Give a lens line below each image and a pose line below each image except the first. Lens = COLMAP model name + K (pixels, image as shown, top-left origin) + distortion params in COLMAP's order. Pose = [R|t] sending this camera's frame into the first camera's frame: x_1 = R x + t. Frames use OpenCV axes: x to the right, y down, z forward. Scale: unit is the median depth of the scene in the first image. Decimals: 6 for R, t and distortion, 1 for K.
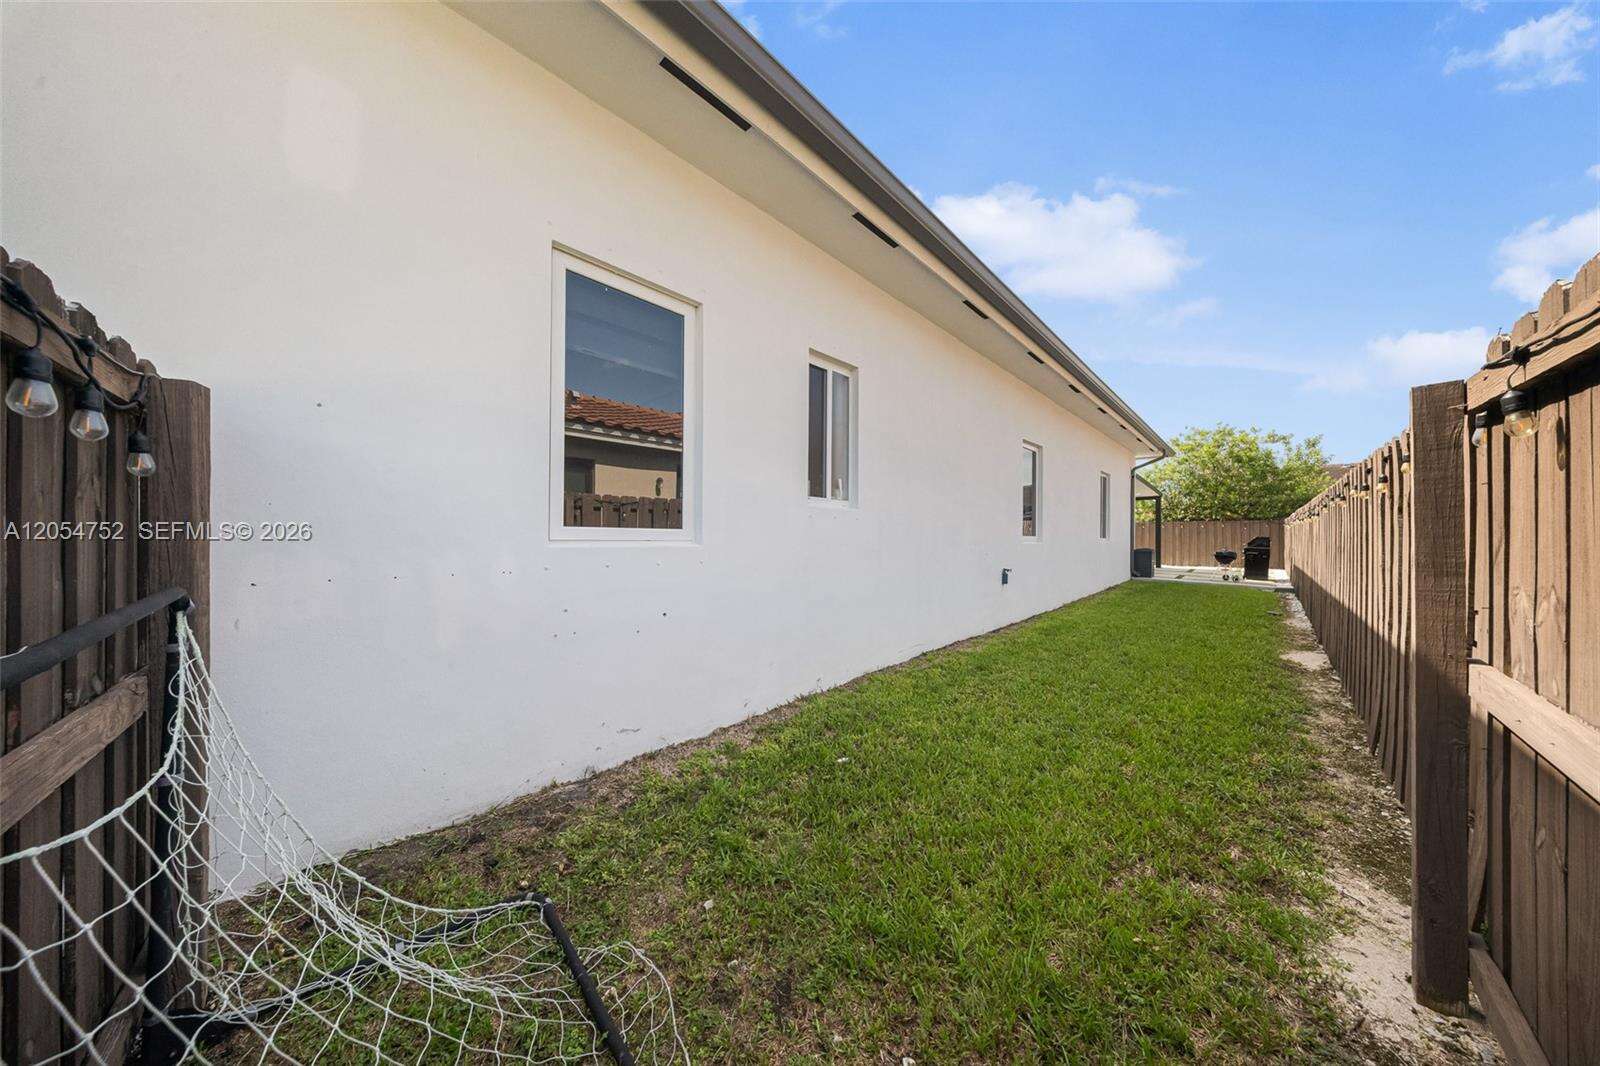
lens RADIAL K [[492.7, 0, 802.6], [0, 492.7, 531.2], [0, 0, 1]] dist [0.000222, -0.000037]
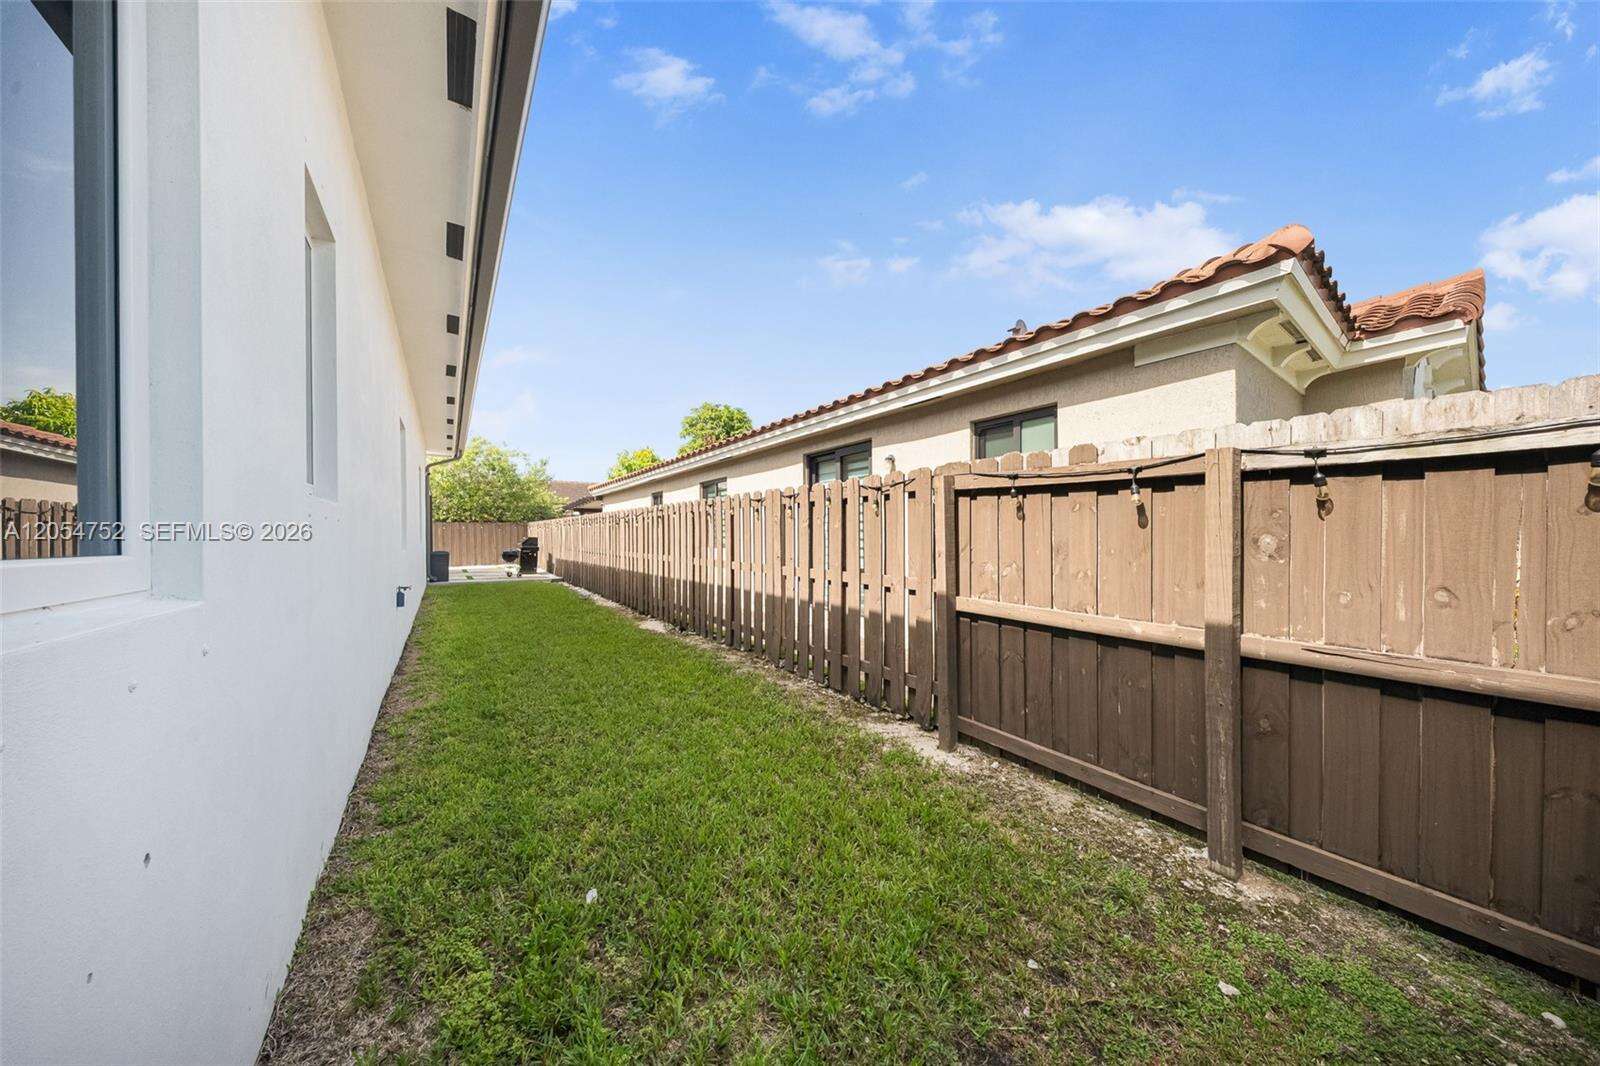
lens RADIAL K [[492.7, 0, 802.6], [0, 492.7, 531.2], [0, 0, 1]] dist [0.000222, -0.000037]
pose [[0.187355, -0.004965, 0.982280, -0.312132], [0.002850, 0.999986, 0.004511, -0.017655], [-0.982288, 0.001954, 0.187367, 0.359843]]
